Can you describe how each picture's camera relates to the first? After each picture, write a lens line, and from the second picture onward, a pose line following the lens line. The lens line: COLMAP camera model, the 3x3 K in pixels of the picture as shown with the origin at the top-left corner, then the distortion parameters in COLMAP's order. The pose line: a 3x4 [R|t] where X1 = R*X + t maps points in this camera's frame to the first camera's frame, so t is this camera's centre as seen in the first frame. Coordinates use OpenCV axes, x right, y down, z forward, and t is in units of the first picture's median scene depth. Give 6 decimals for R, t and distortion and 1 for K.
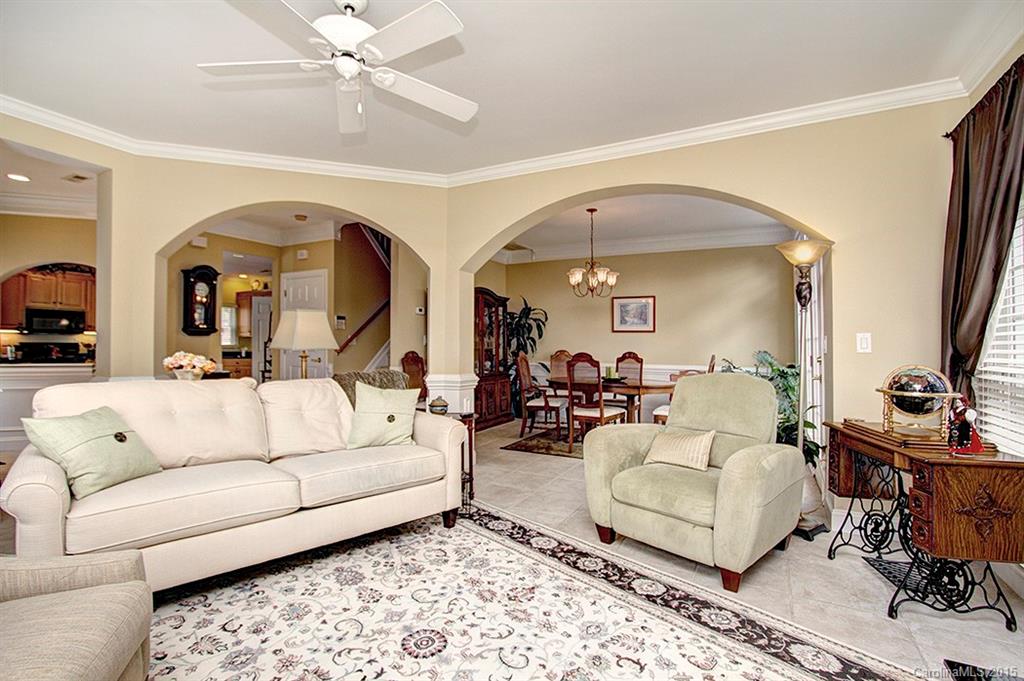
lens RADIAL K [[477.5, 0, 511.0], [0, 477.5, 345.2], [0, 0, 1]] dist [-0.018750, 0.004376]
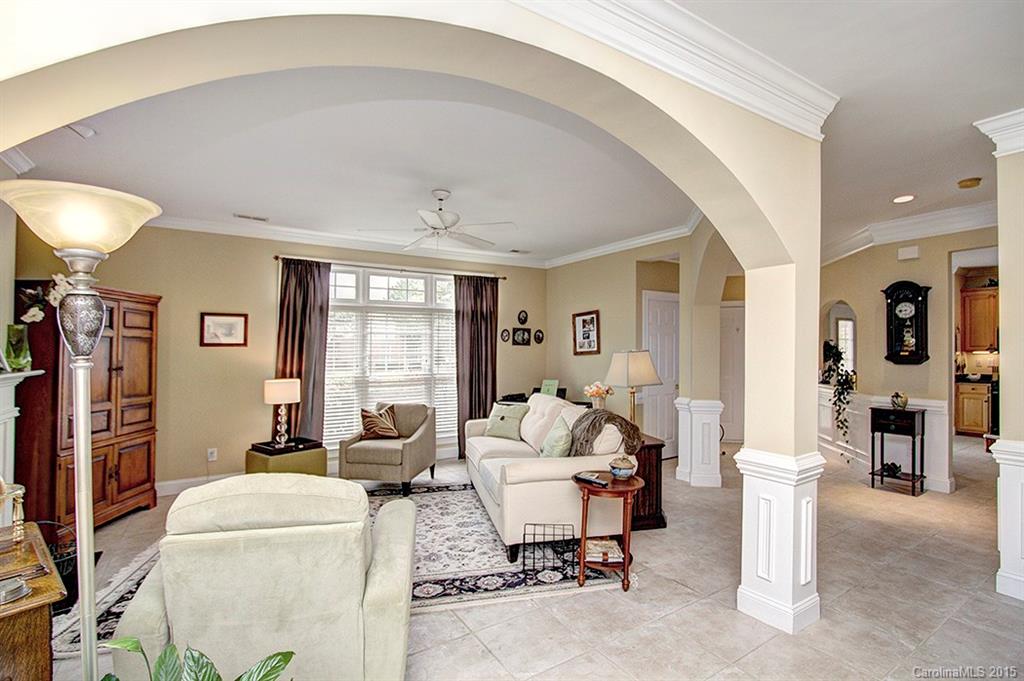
lens RADIAL K [[477.5, 0, 517.8], [0, 477.5, 334.2], [0, 0, 1]] dist [-0.018750, 0.004376]
pose [[-0.490213, -0.030158, -0.871081, 0.416169], [0.005461, 0.999275, -0.037670, -0.041525], [0.871586, -0.023223, -0.489693, 0.803358]]
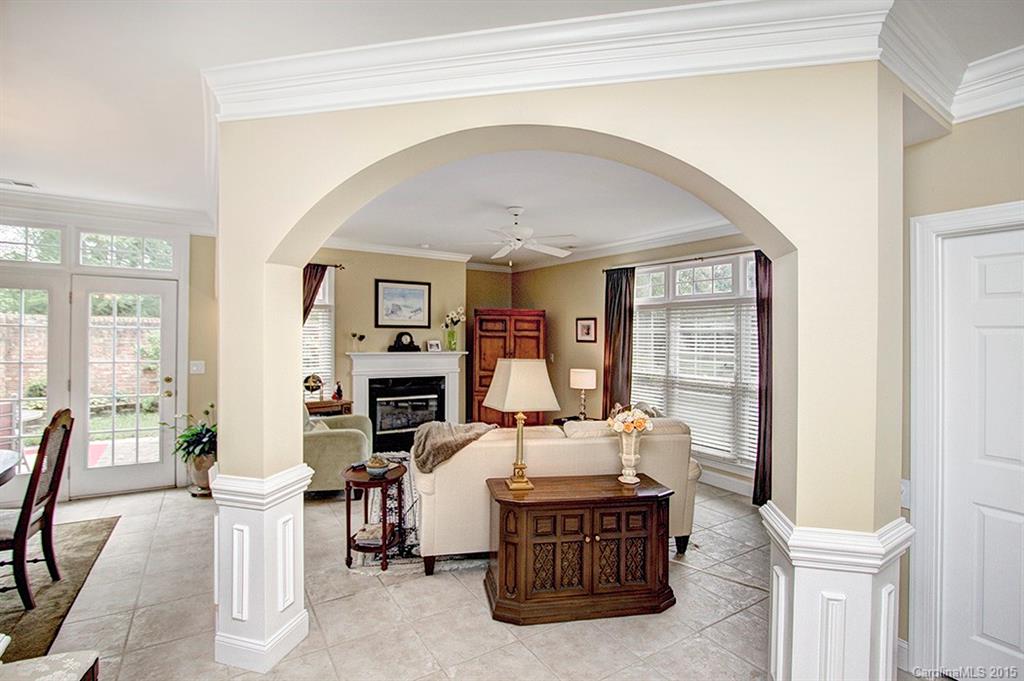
lens RADIAL K [[477.5, 0, 507.6], [0, 477.5, 334.6], [0, 0, 1]] dist [-0.018750, 0.004376]
pose [[-0.867699, -0.016687, 0.496810, -0.482757], [-0.020575, 0.999786, -0.002355, -0.066796], [-0.496664, -0.012266, -0.867856, 1.038904]]
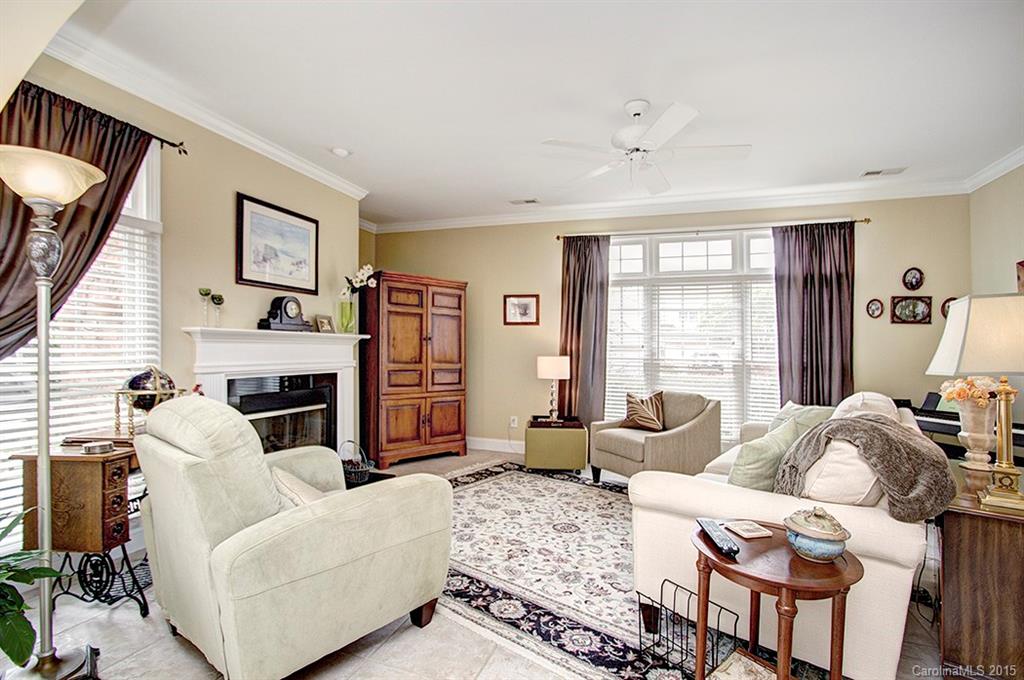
lens RADIAL K [[477.5, 0, 513.8], [0, 477.5, 333.0], [0, 0, 1]] dist [-0.018750, 0.004376]
pose [[-0.987735, -0.027000, -0.153786, 0.091594], [-0.021655, 0.999105, -0.036327, -0.003627], [0.154629, -0.032551, -0.987436, 0.857935]]
